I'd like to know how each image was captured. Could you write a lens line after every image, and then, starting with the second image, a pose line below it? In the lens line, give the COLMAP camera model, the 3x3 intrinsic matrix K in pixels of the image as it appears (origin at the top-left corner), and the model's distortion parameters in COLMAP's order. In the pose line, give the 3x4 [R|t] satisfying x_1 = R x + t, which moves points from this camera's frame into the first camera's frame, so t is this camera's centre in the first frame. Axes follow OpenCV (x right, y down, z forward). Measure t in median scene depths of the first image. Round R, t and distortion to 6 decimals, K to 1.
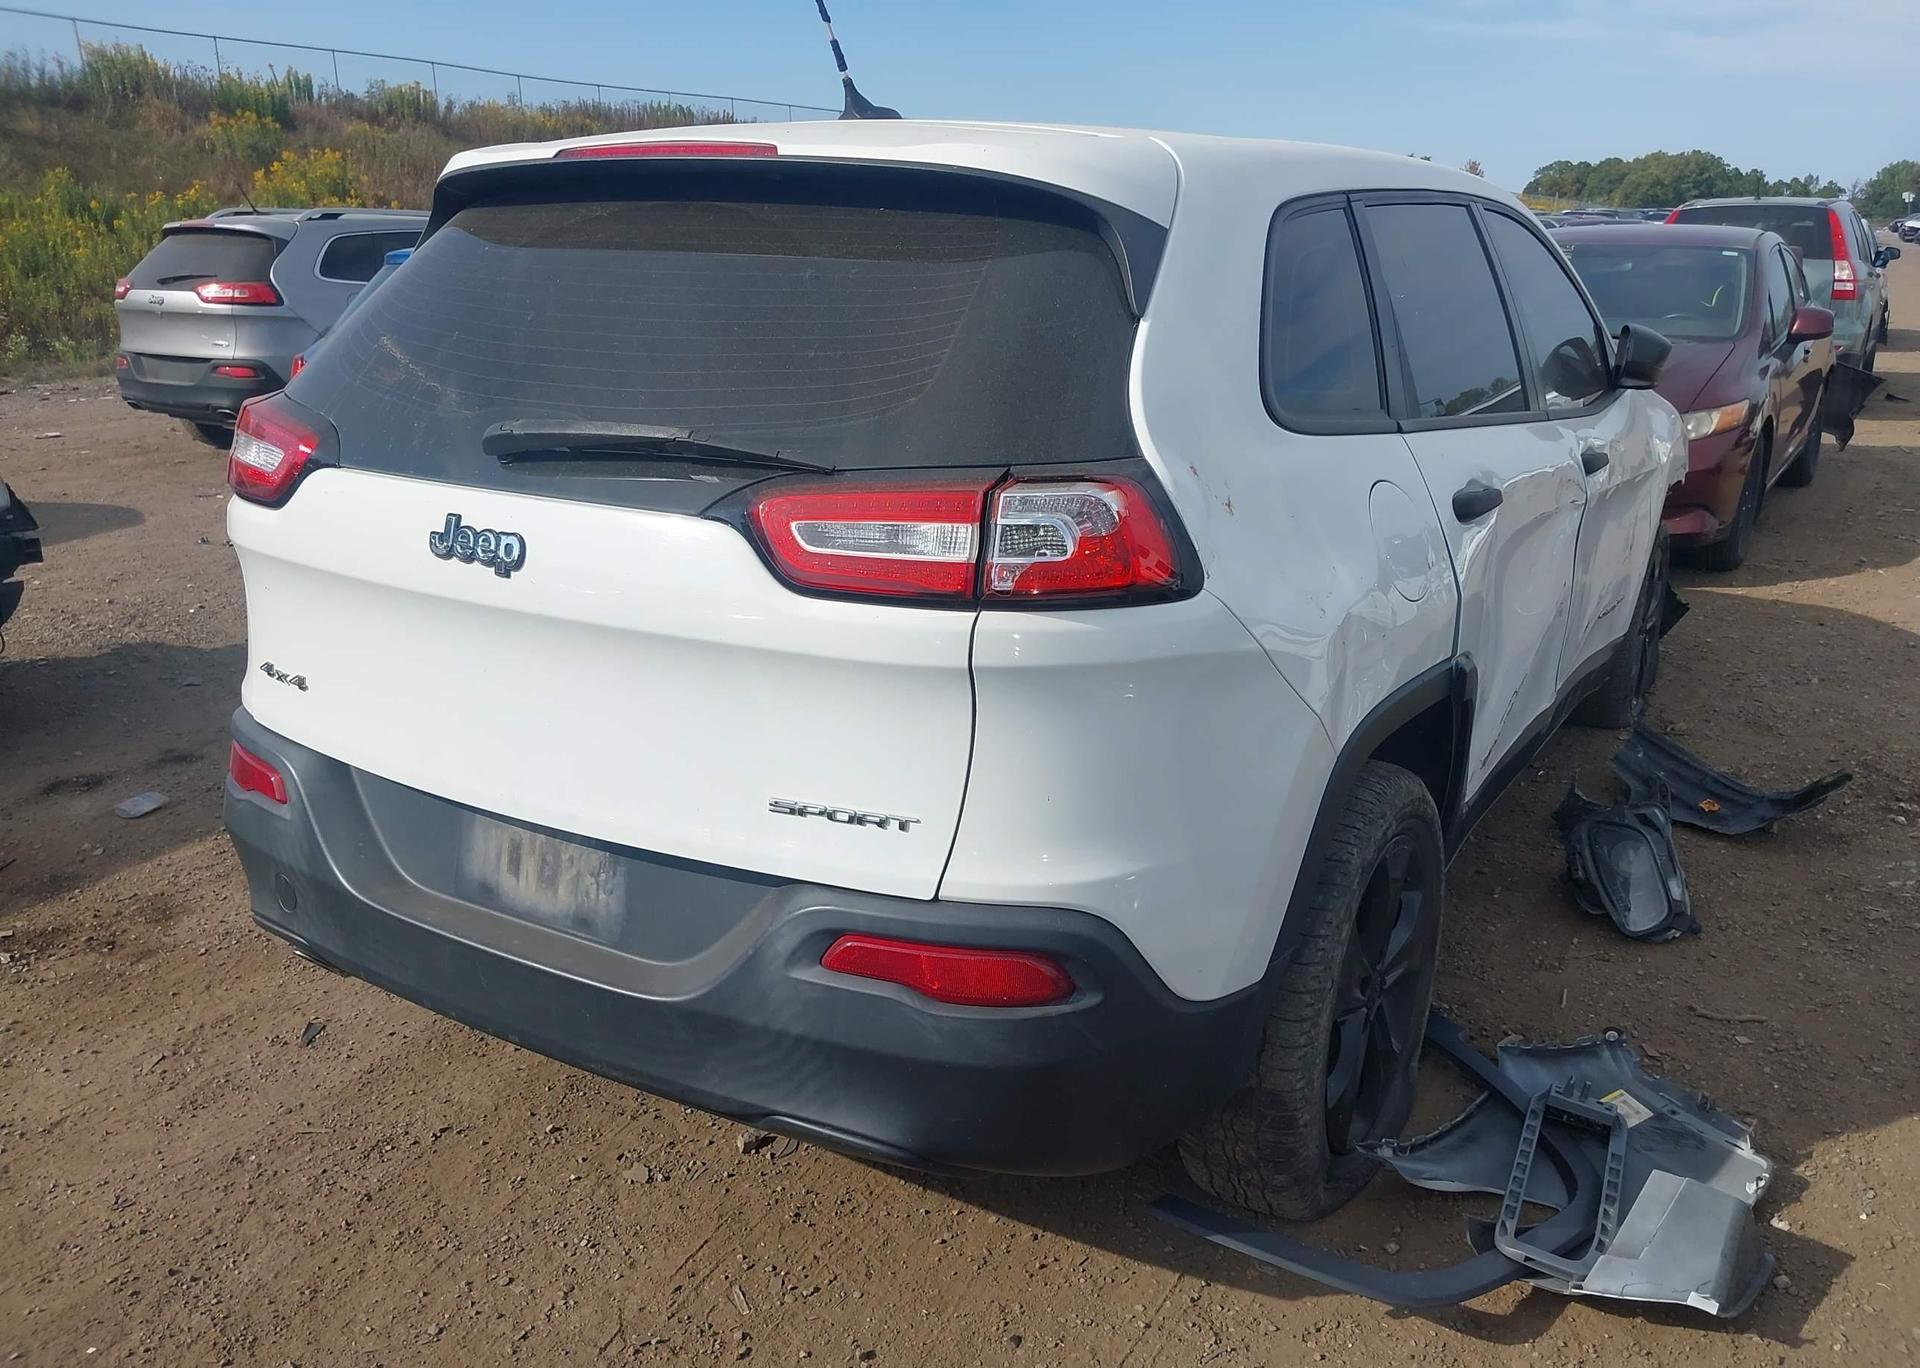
lens RADIAL K [[1506.0, 0, 1014.5], [0, 1506.0, 691.4], [0, 0, 1]] dist [0.015726, -0.017460]
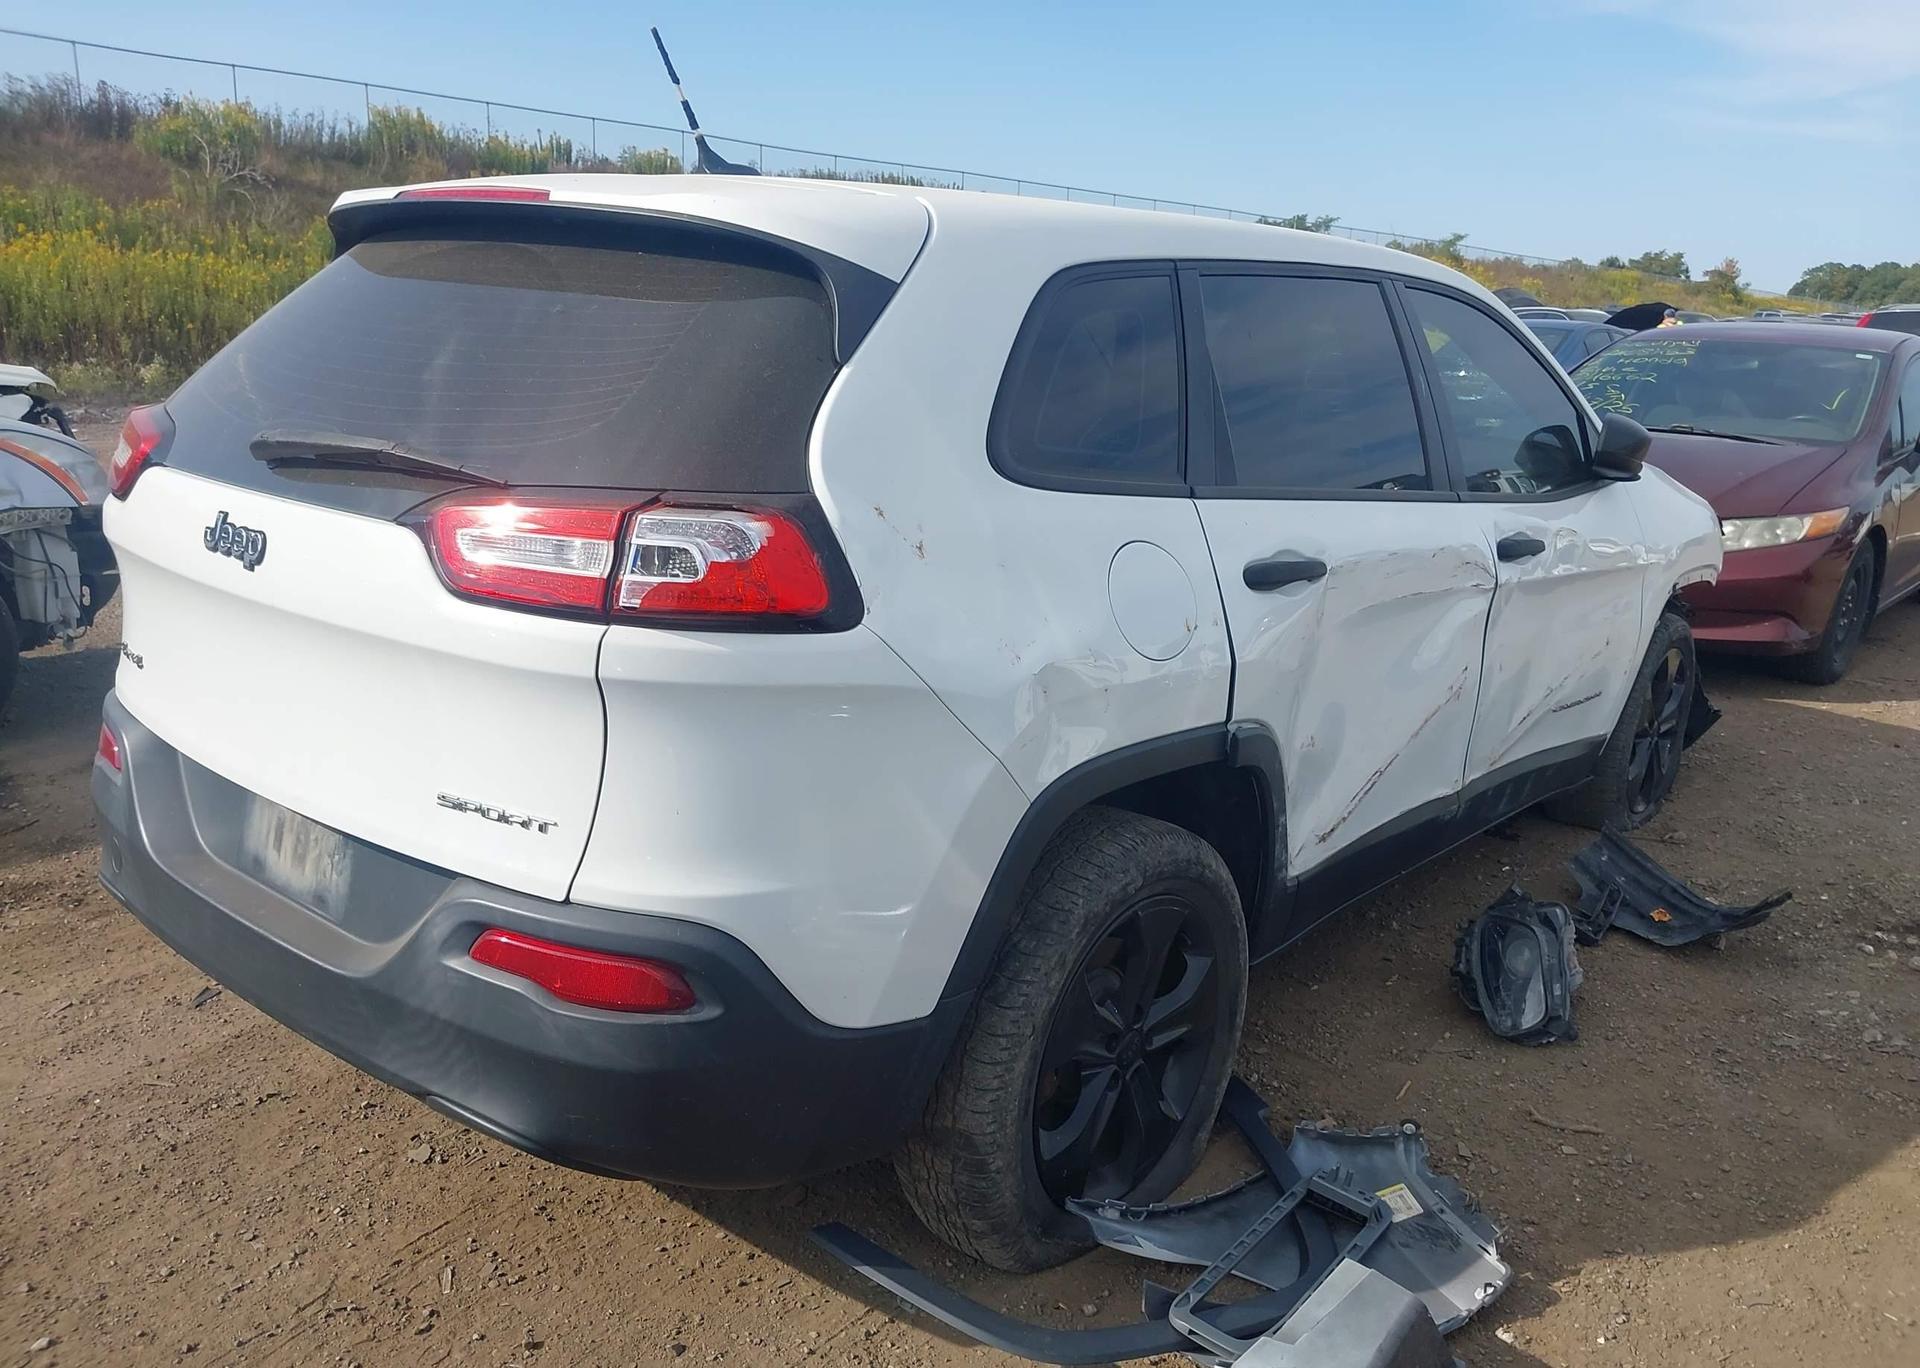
lens RADIAL K [[1506.0, 0, 1044.4], [0, 1506.0, 687.7], [0, 0, 1]] dist [0.015726, -0.017460]
pose [[0.989324, 0.072733, -0.126281, 0.326241], [-0.078916, 0.995880, -0.044664, 0.010317], [0.122512, 0.054153, 0.990989, -0.004649]]
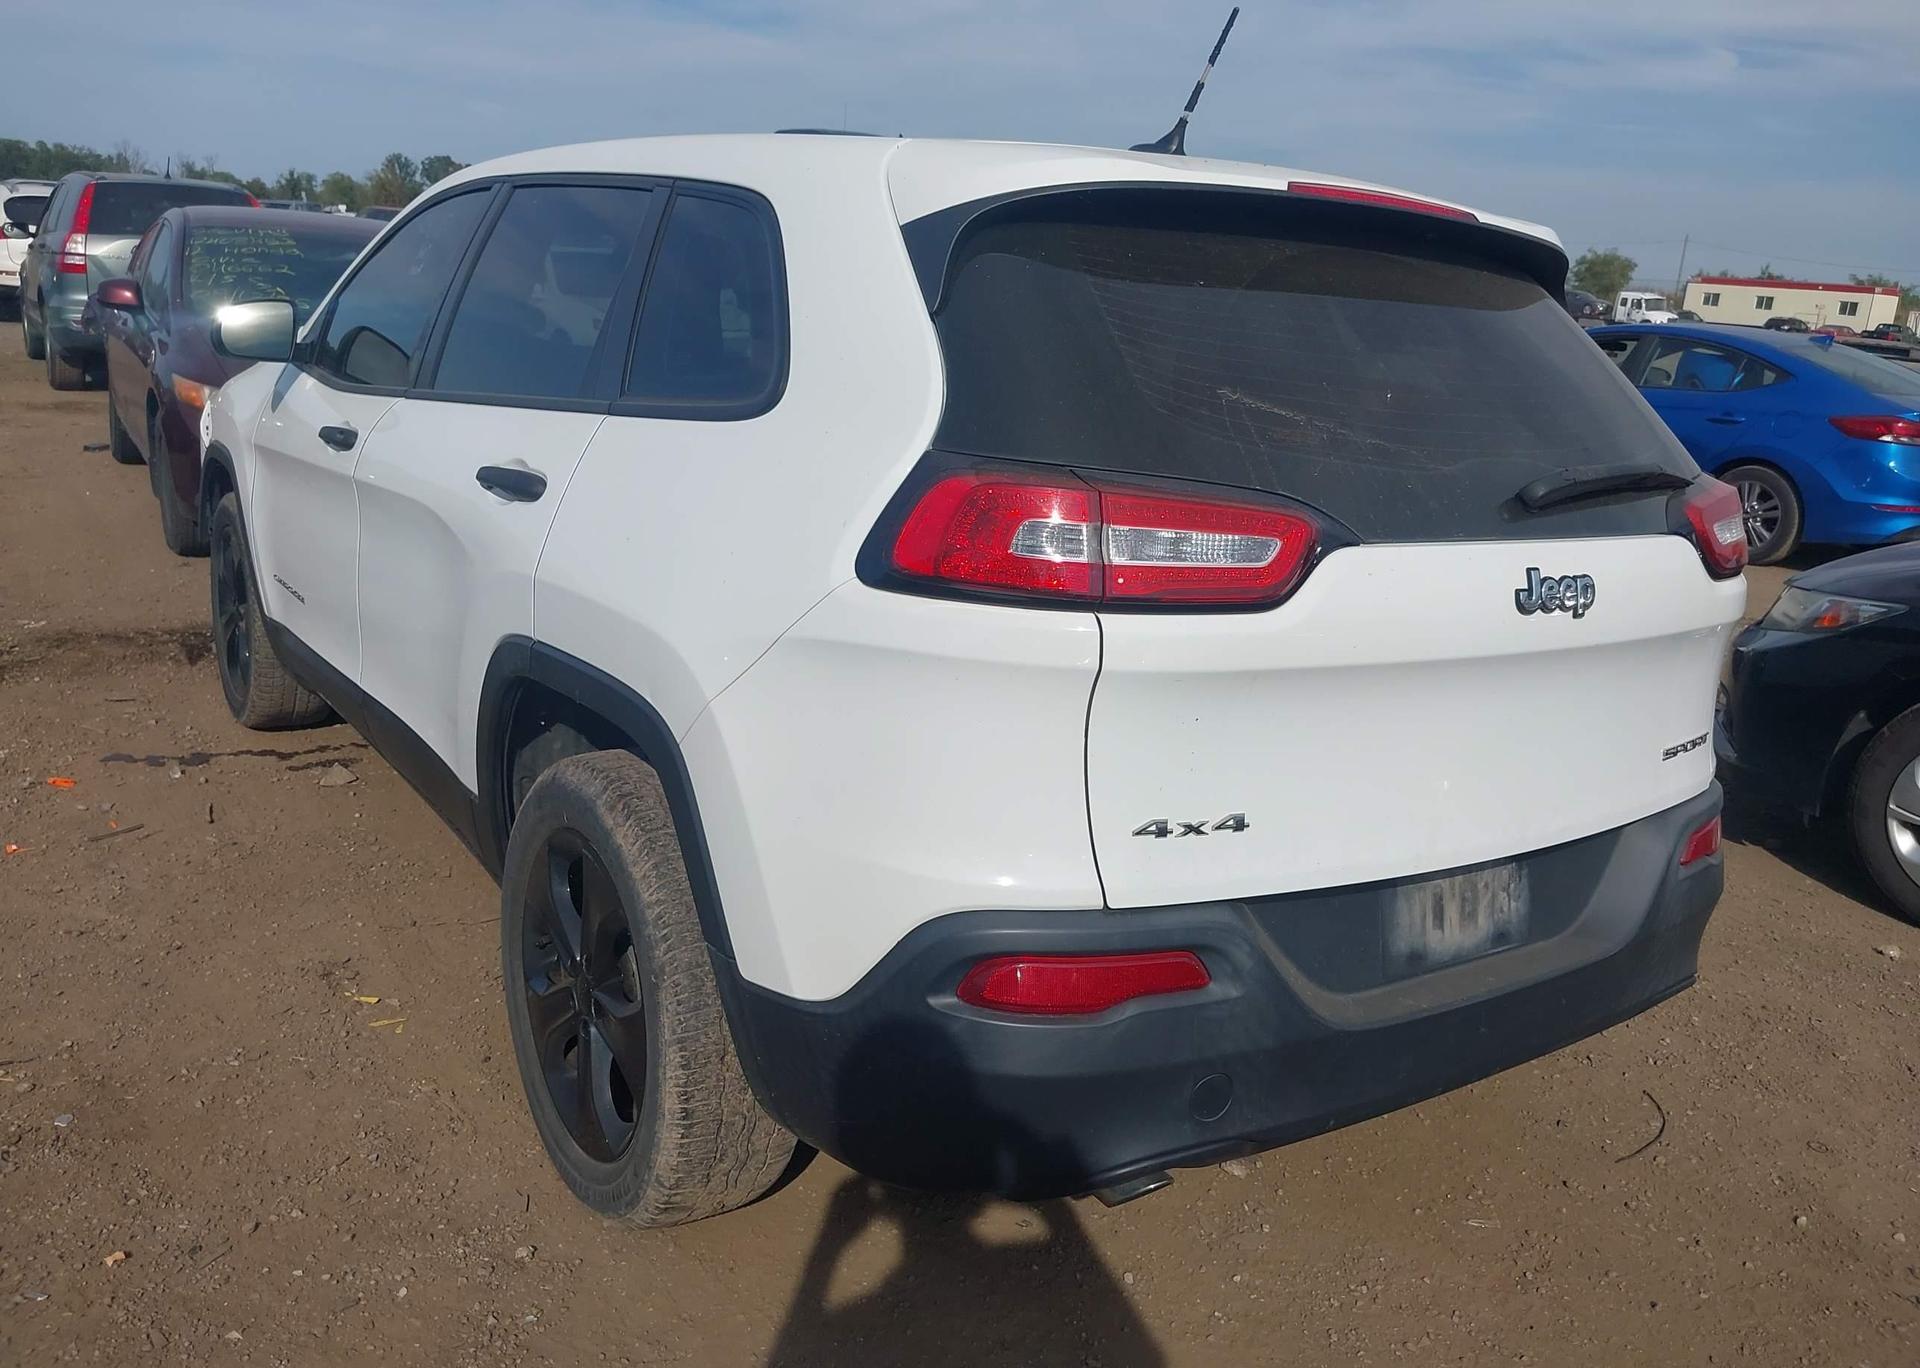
lens RADIAL K [[1506.0, 0, 950.3], [0, 1506.0, 683.3], [0, 0, 1]] dist [0.015726, -0.017460]
pose [[0.444763, -0.203213, 0.872290, -1.270615], [0.188168, 0.973385, 0.130822, -0.218978], [-0.875659, 0.105952, 0.471163, 0.774144]]
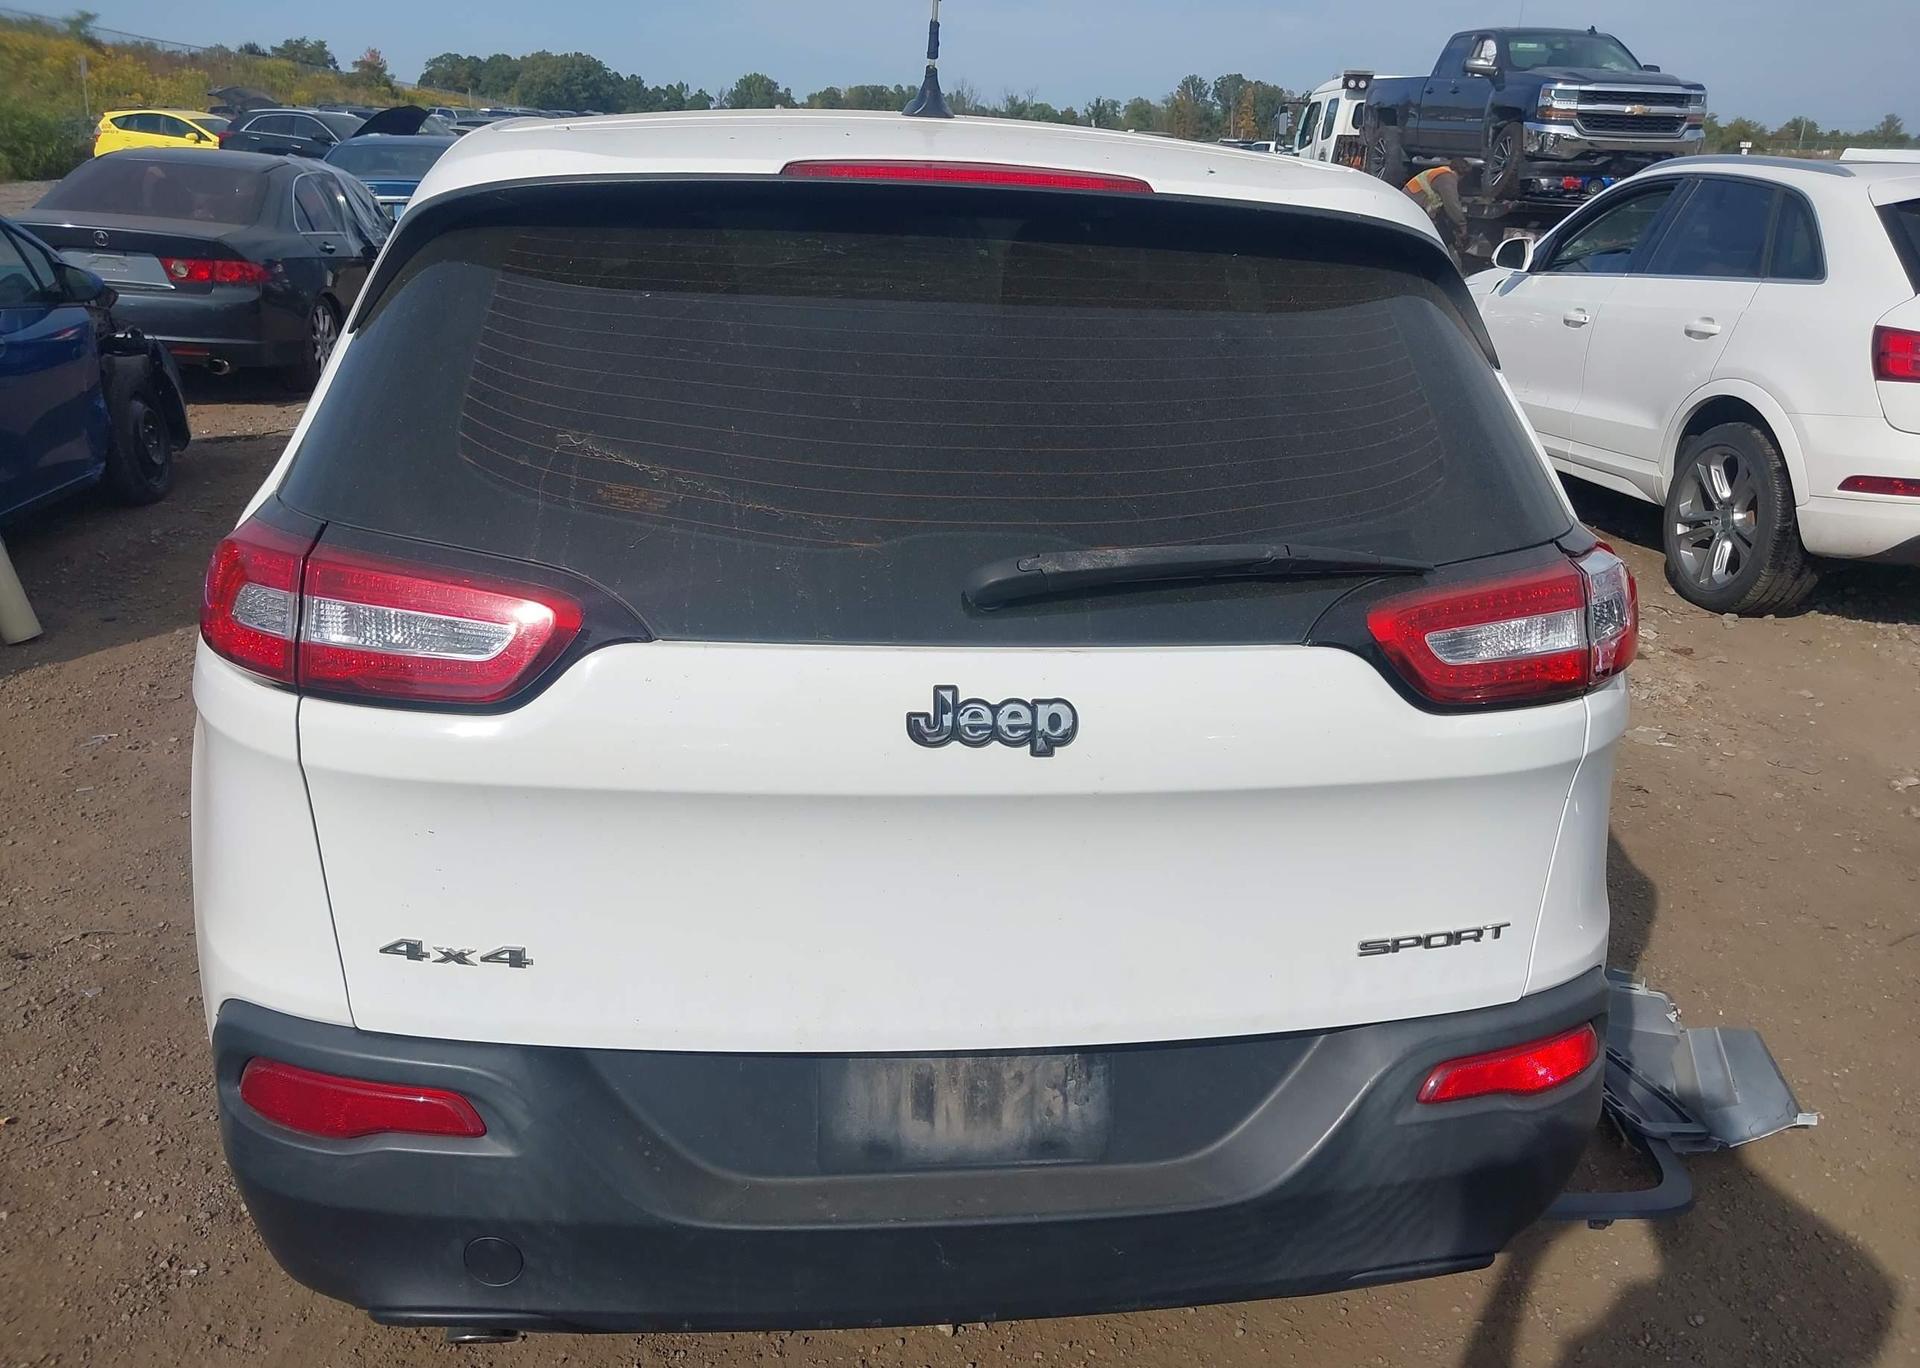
lens RADIAL K [[1506.0, 0, 955.8], [0, 1506.0, 691.8], [0, 0, 1]] dist [0.015726, -0.017460]
pose [[0.798856, -0.179551, 0.574100, -0.705572], [0.142443, 0.983732, 0.109456, -0.173350], [-0.584413, -0.005663, 0.811436, 0.349546]]
